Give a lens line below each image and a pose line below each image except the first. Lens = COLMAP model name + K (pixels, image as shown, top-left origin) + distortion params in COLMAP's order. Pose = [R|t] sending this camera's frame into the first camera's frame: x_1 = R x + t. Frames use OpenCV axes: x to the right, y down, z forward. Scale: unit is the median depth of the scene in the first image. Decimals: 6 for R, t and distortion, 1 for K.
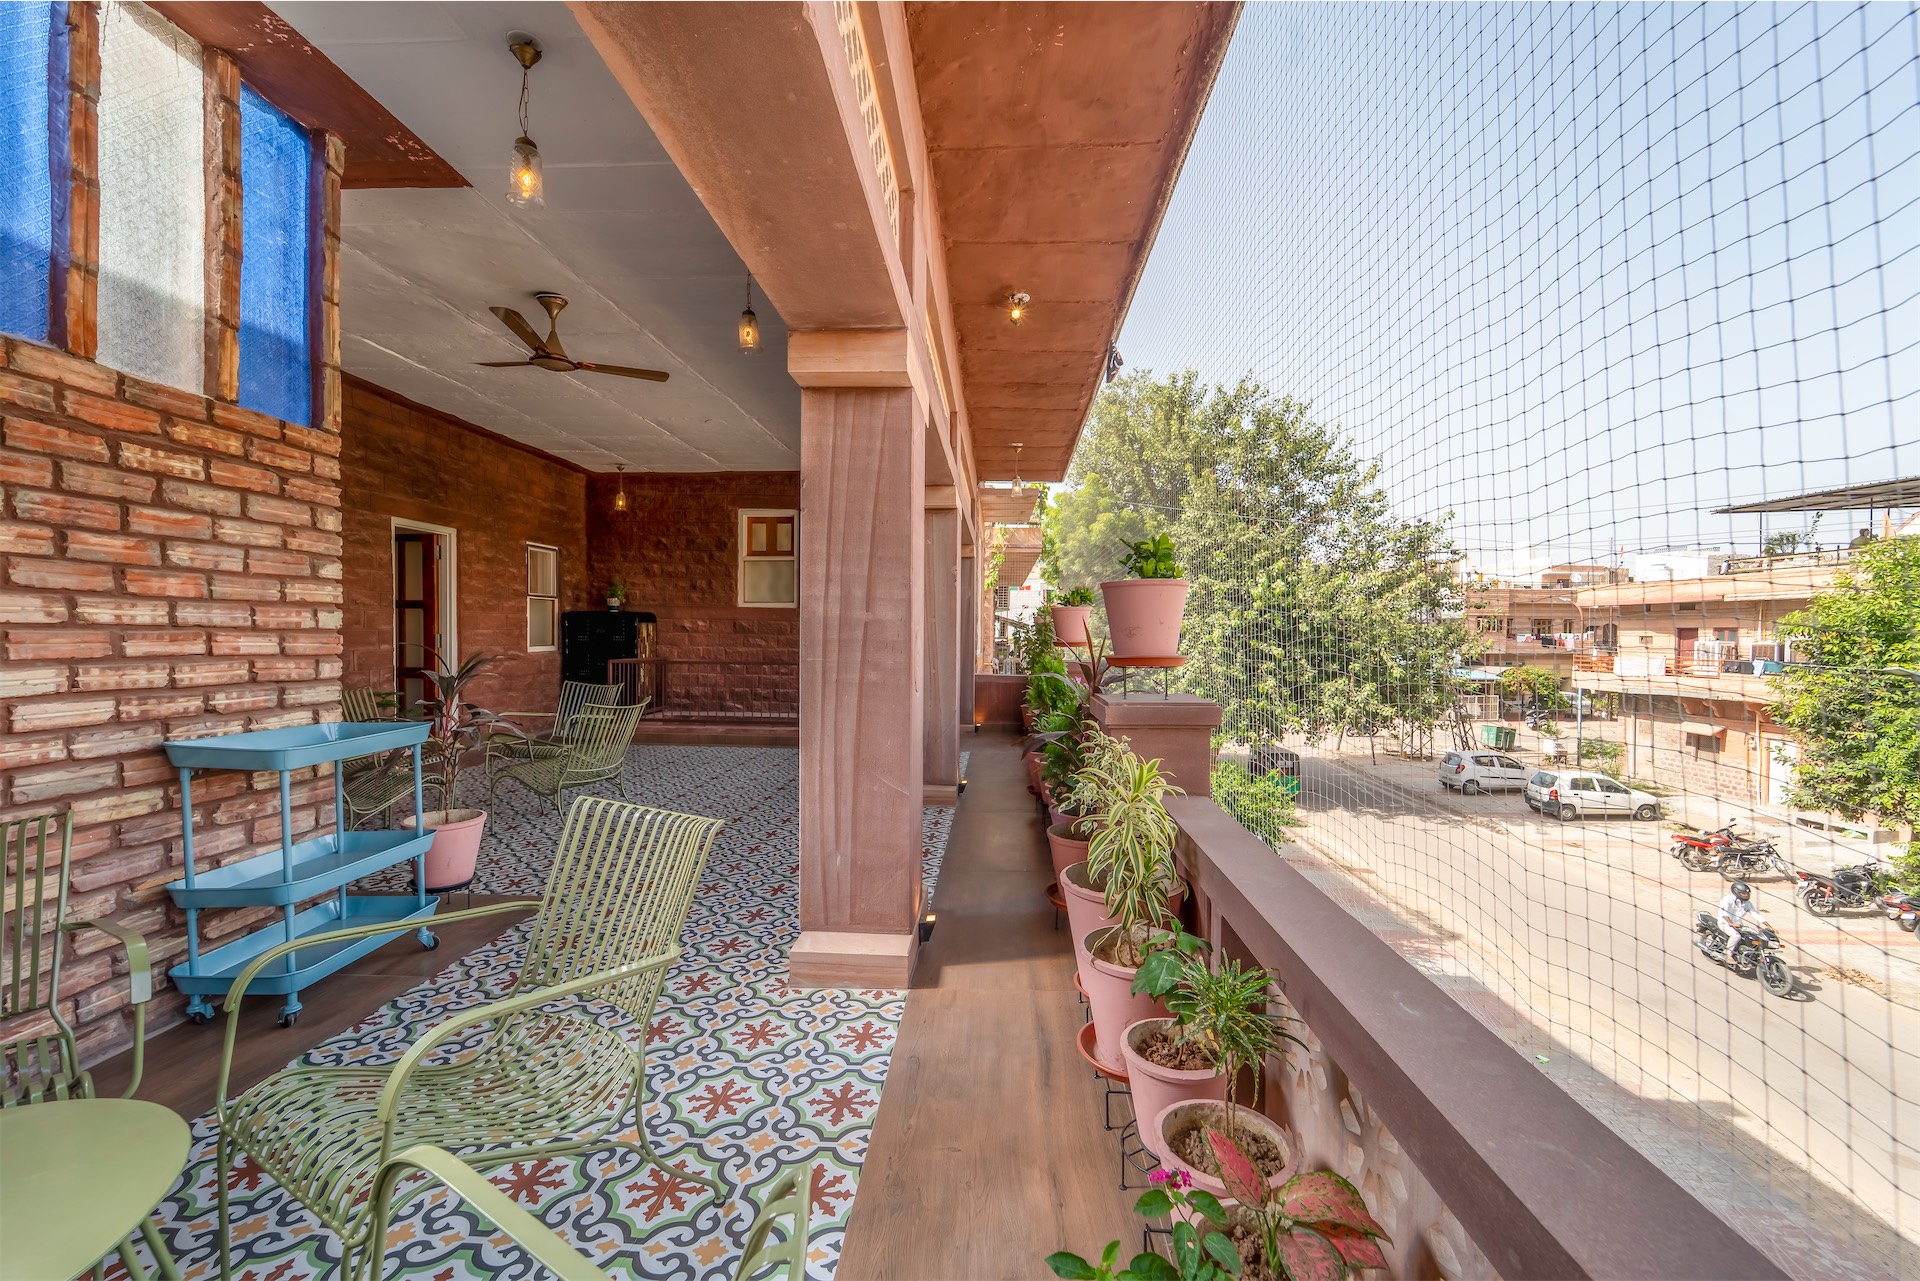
lens RADIAL K [[764.8, 0, 965.5], [0, 764.8, 648.5], [0, 0, 1]] dist [-0.028013, 0.000123]
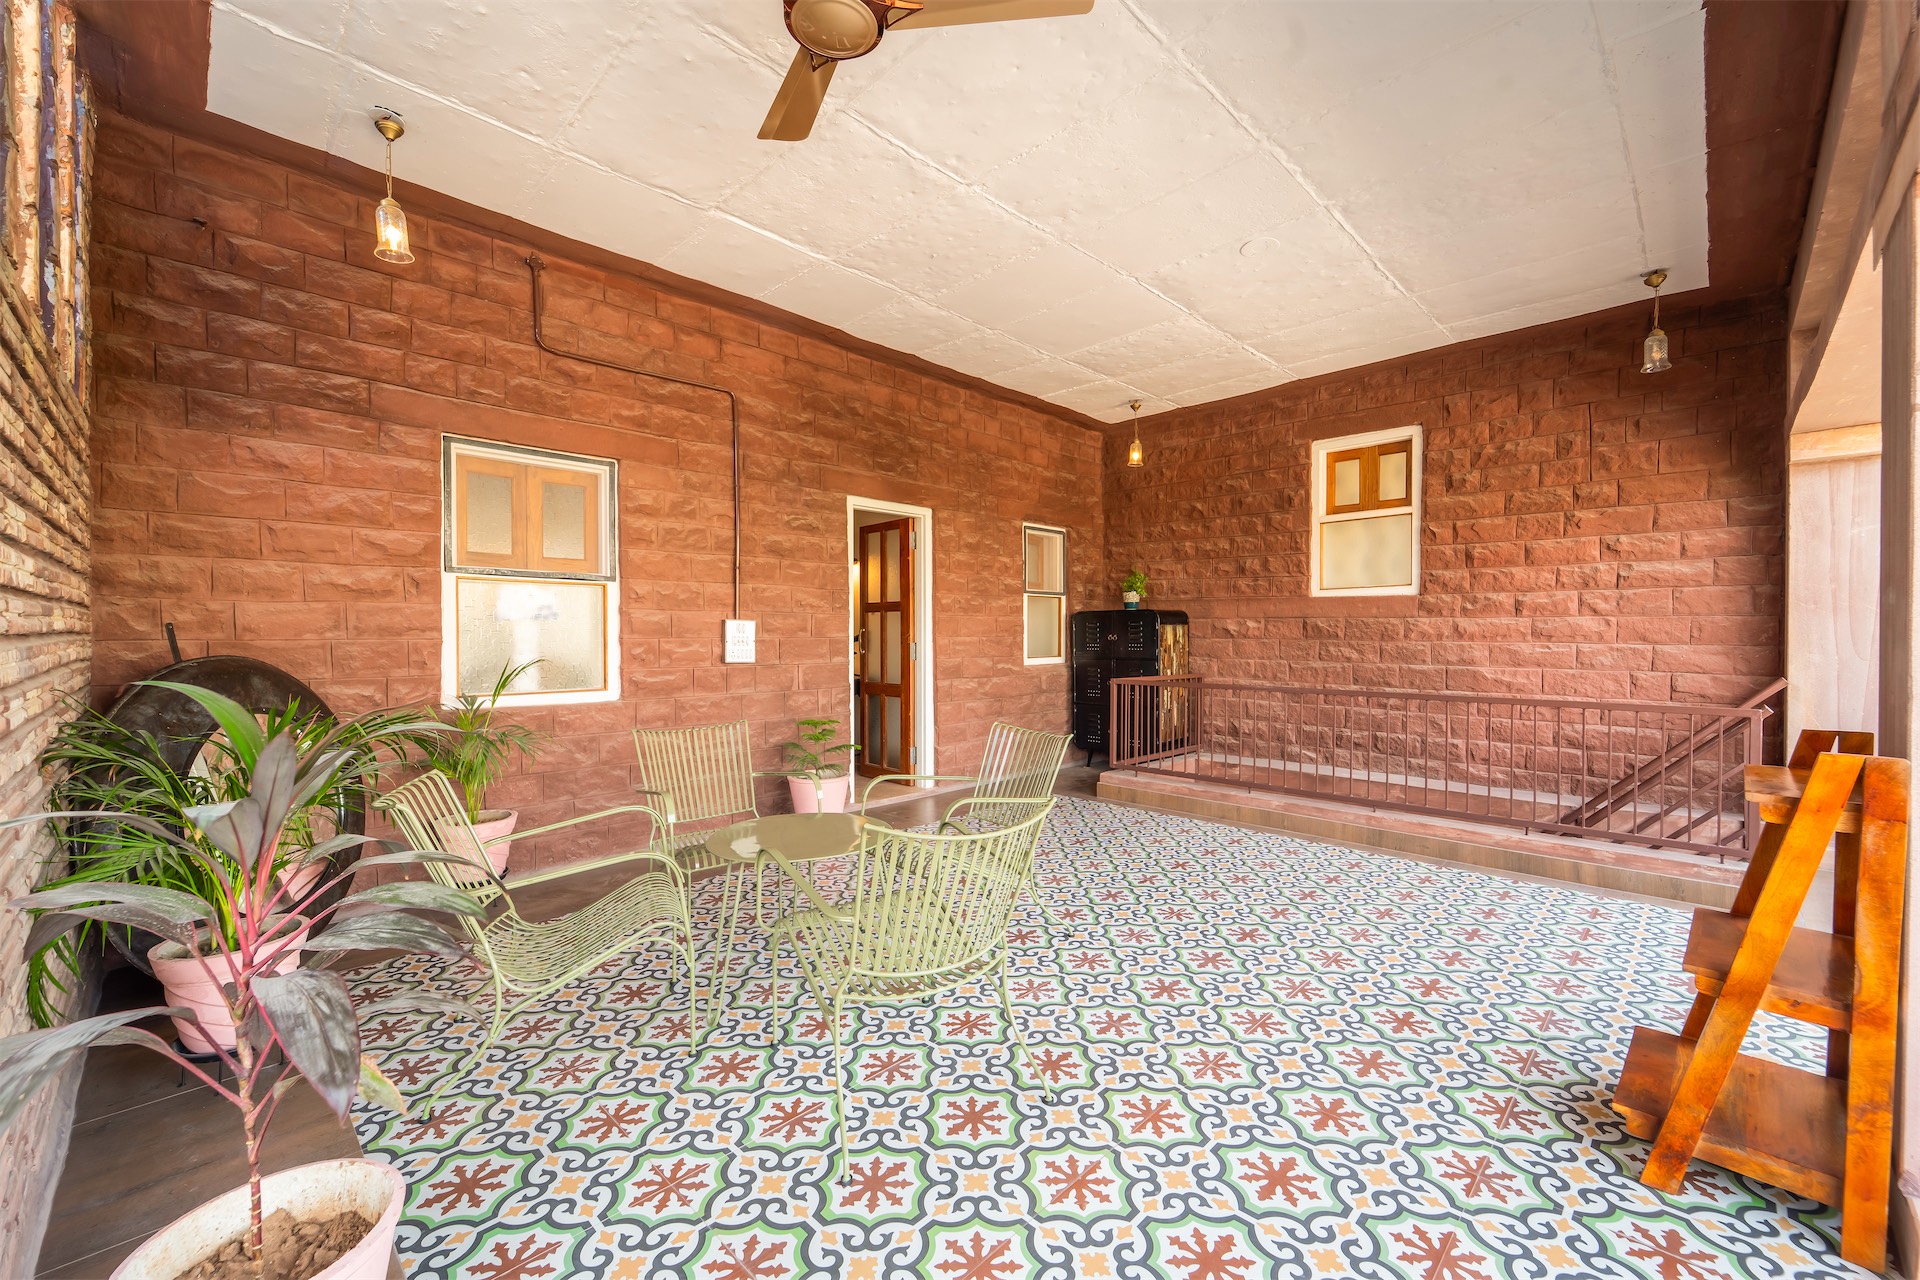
lens RADIAL K [[764.8, 0, 965.5], [0, 764.8, 648.0], [0, 0, 1]] dist [-0.028013, 0.000123]
pose [[0.755464, 0.003899, -0.655178, -0.103347], [-0.005472, 0.999985, -0.000359, -0.011255], [0.655167, 0.003856, 0.755474, 0.342344]]
